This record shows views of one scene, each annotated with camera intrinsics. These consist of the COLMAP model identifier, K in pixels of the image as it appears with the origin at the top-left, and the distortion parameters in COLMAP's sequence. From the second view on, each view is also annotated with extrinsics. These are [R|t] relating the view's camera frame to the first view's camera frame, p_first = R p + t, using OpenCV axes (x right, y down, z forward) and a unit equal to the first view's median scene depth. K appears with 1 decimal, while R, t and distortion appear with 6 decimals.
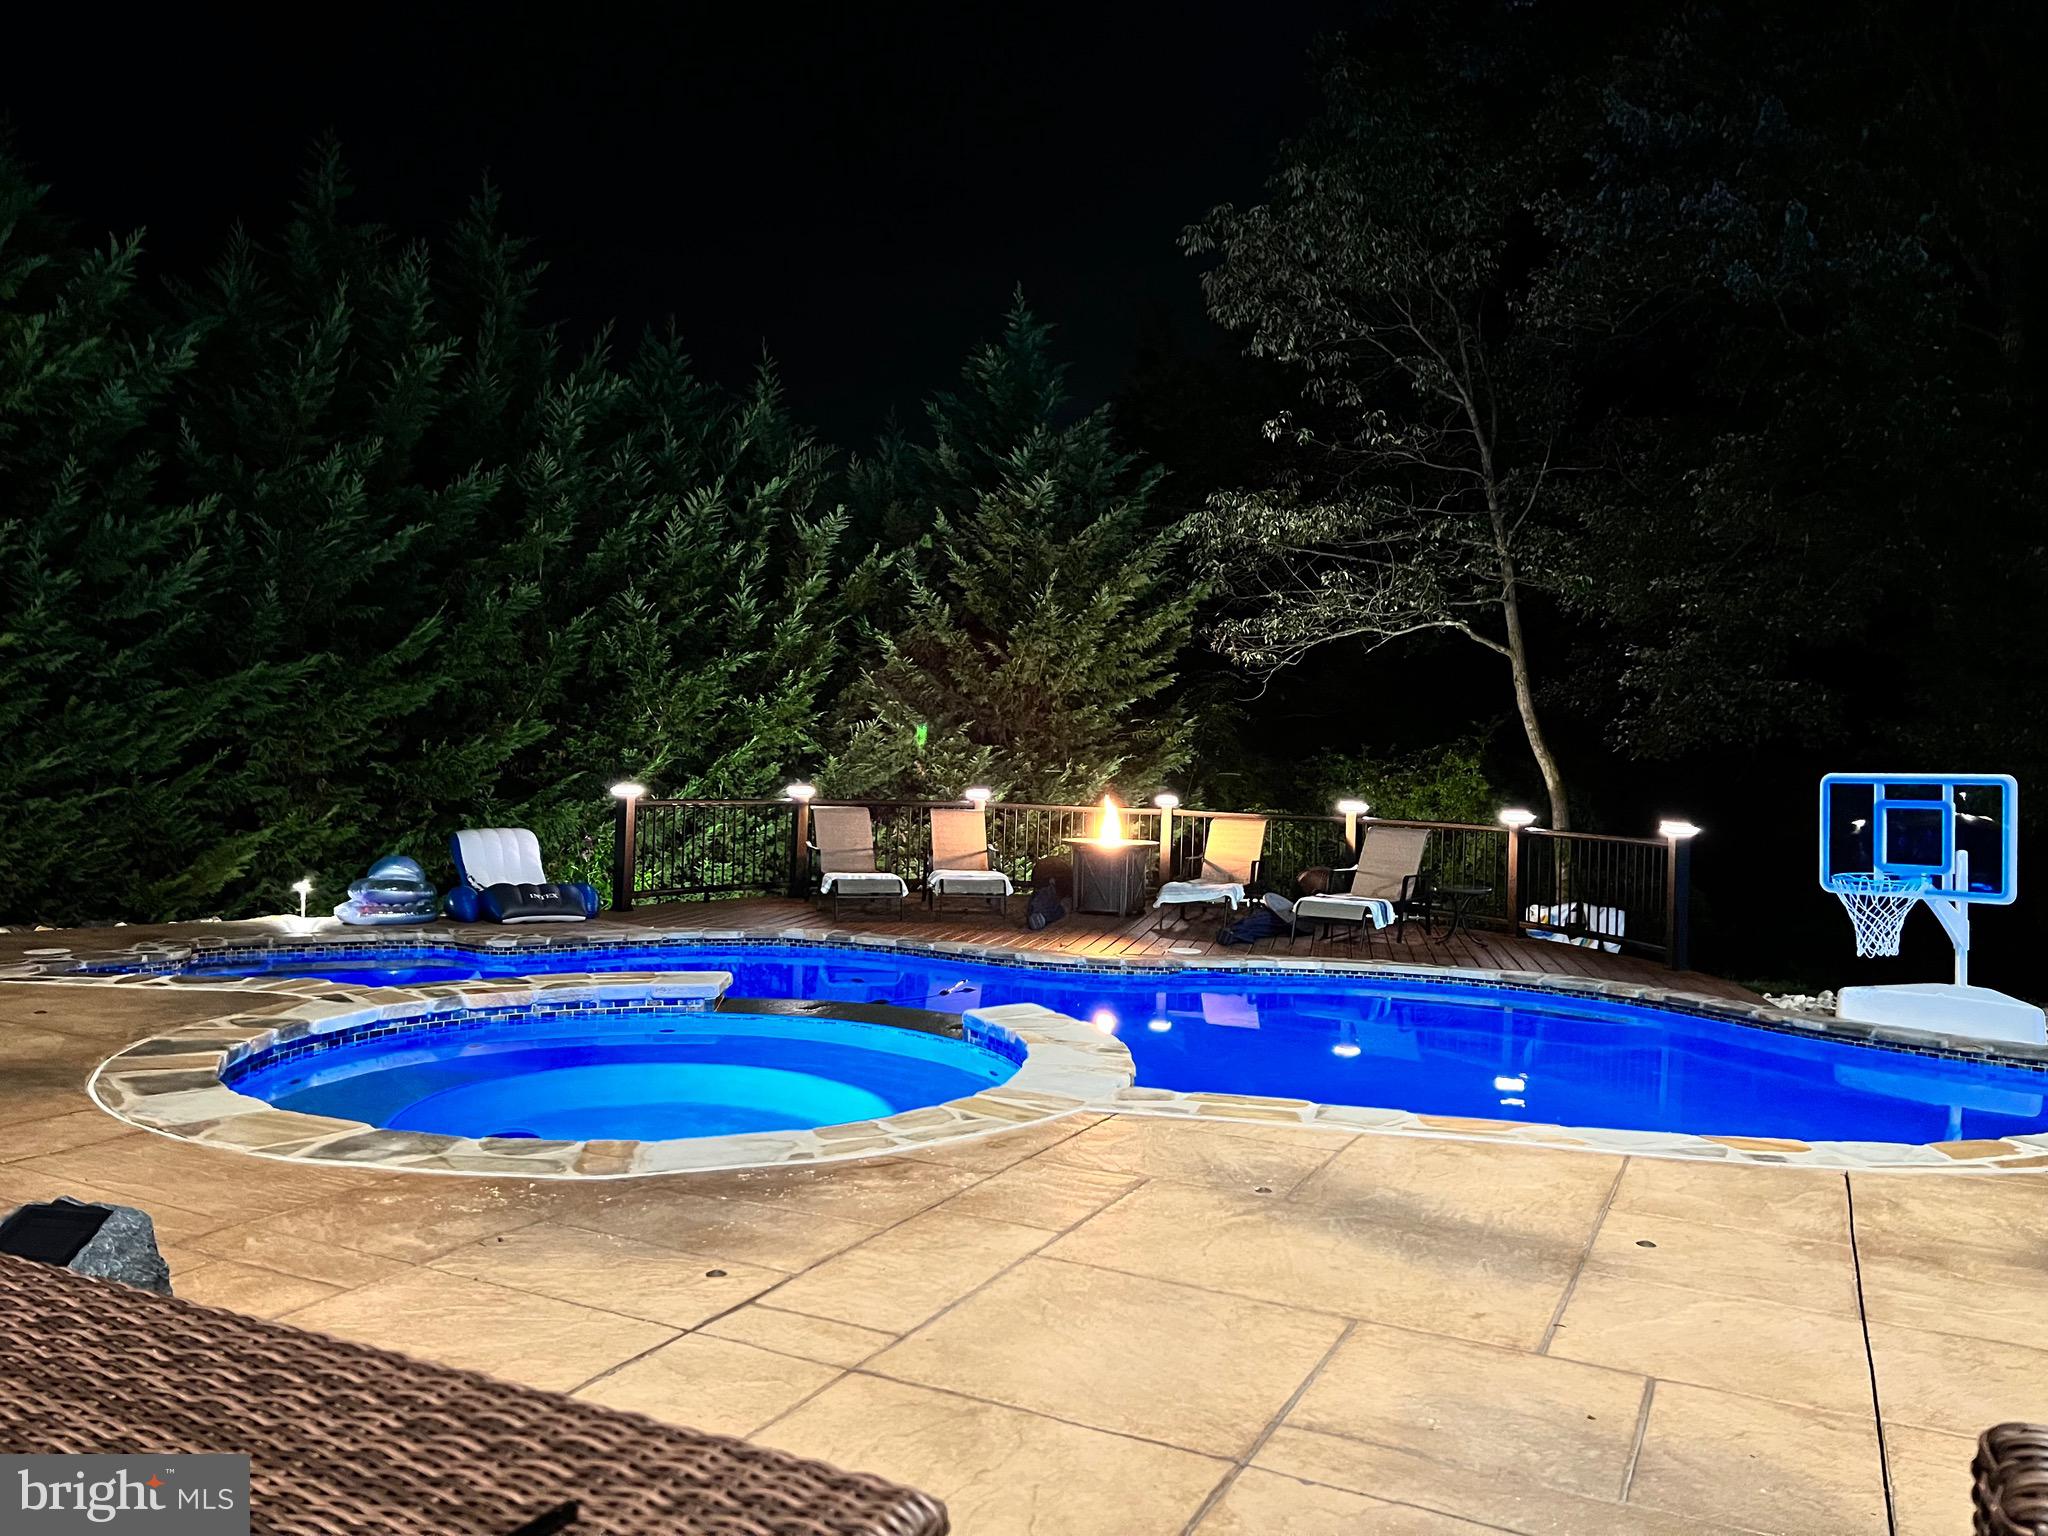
lens RADIAL K [[1528.1, 0, 1024.0], [0, 1528.1, 768.0], [0, 0, 1]] dist [0.045263, -0.178372]
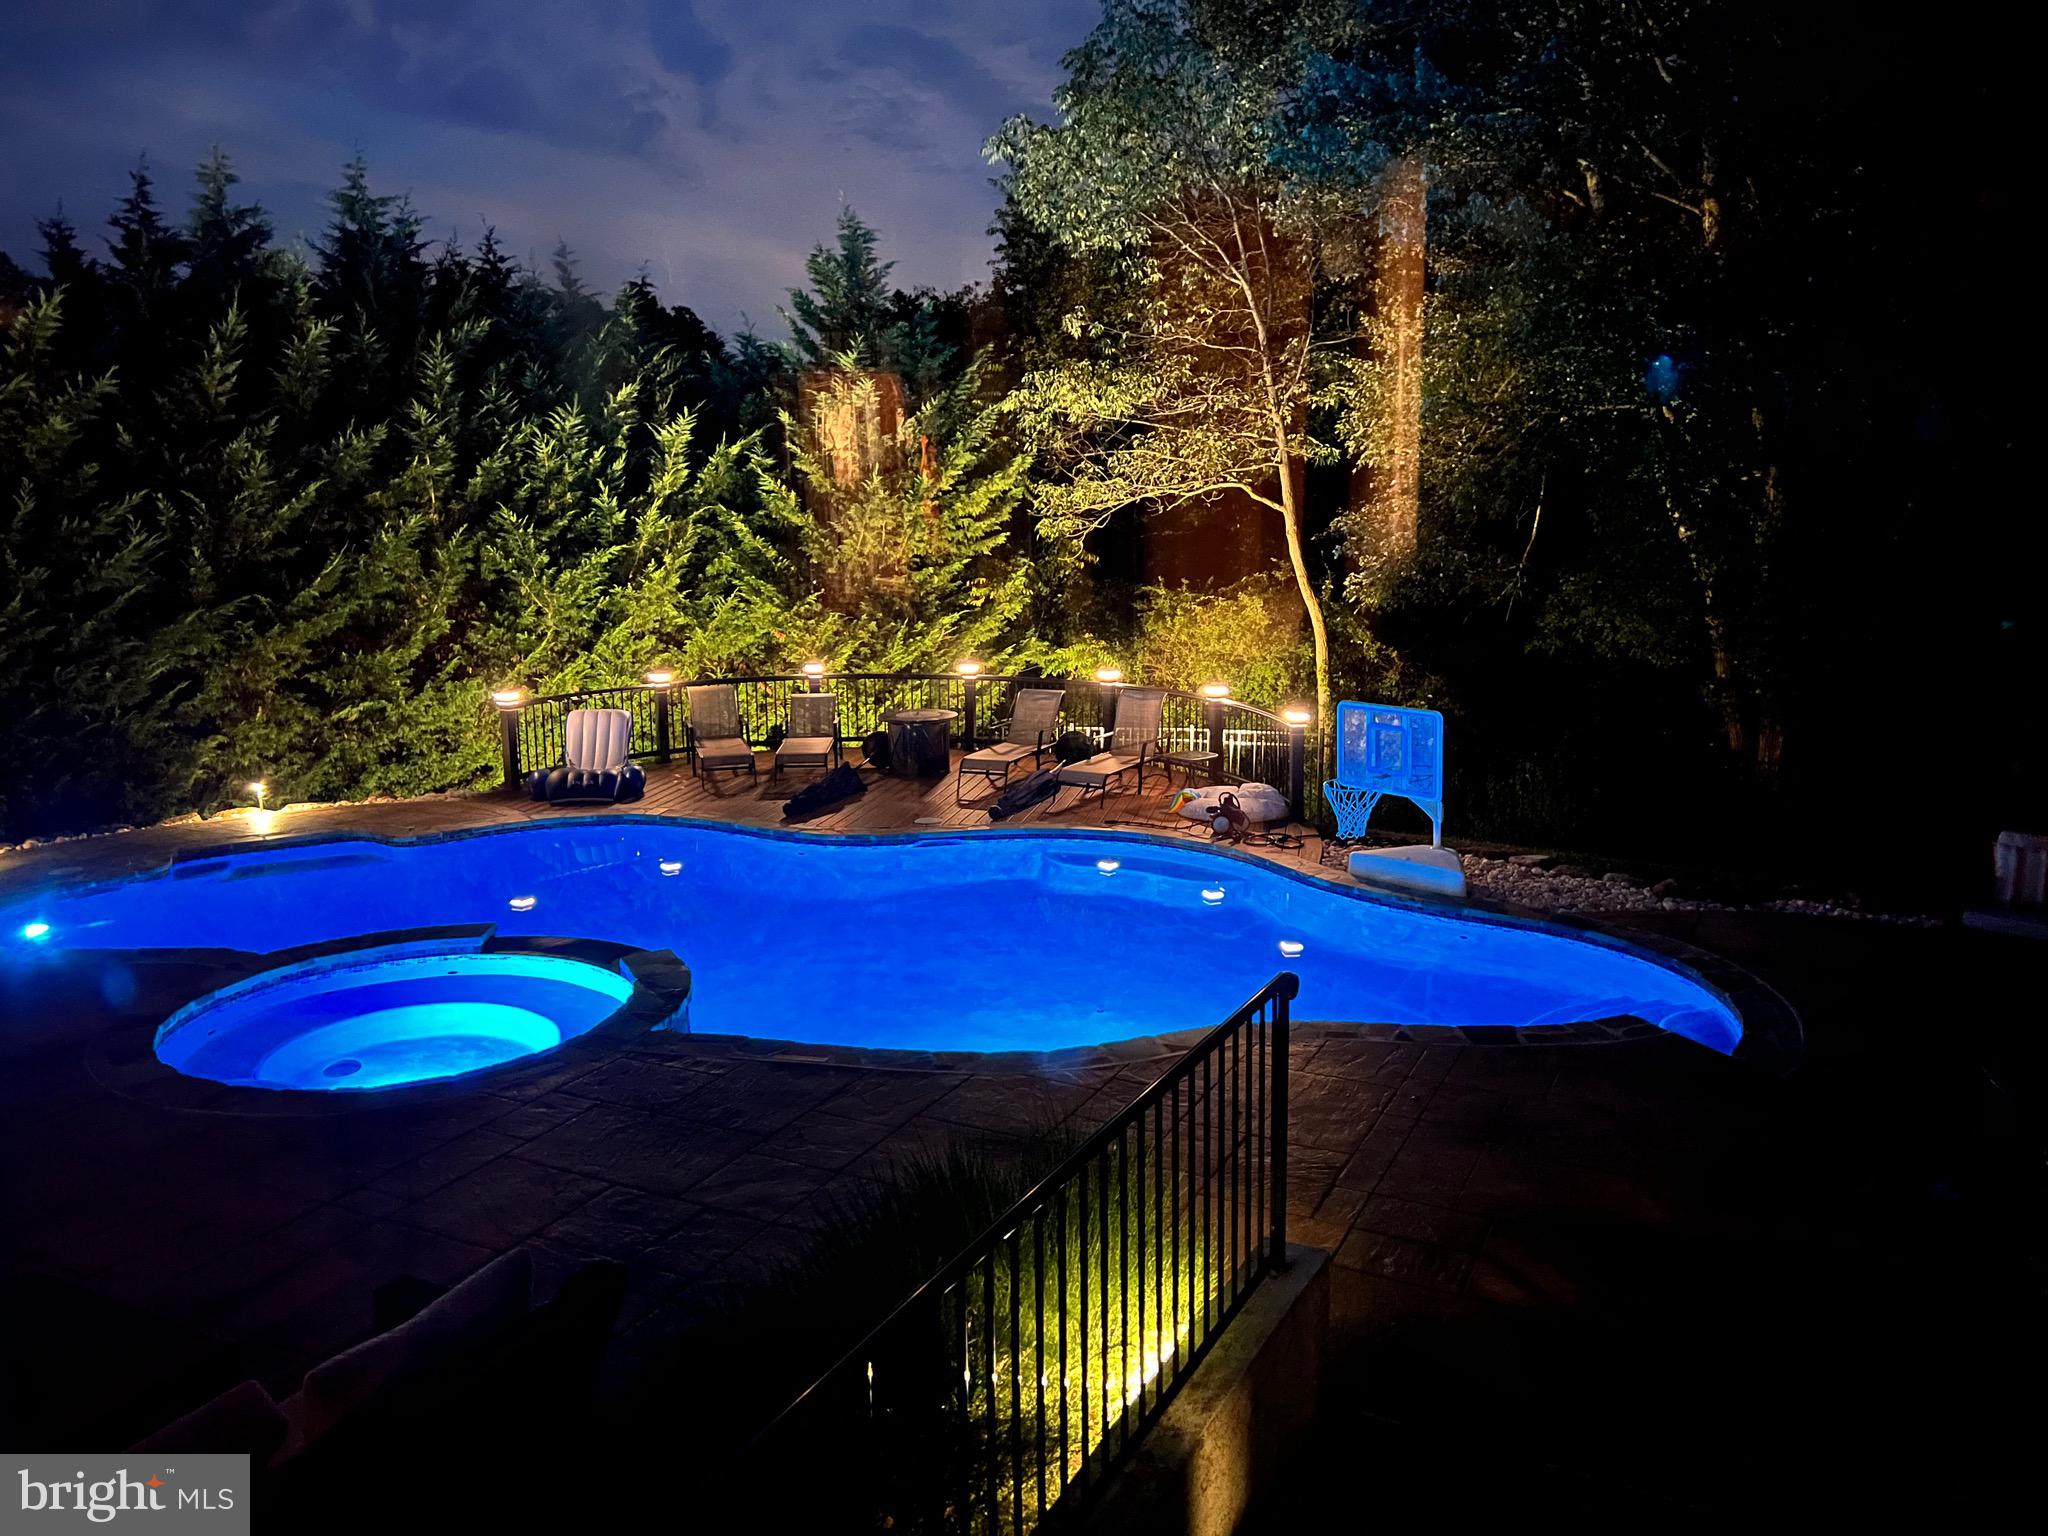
lens RADIAL K [[1528.1, 0, 1024.0], [0, 1528.1, 768.0], [0, 0, 1]] dist [0.045263, -0.178372]
pose [[0.999350, -0.033460, -0.013405, 0.144505], [0.035314, 0.983405, 0.177952, -0.109212], [0.007228, -0.178309, 0.983948, -0.191228]]
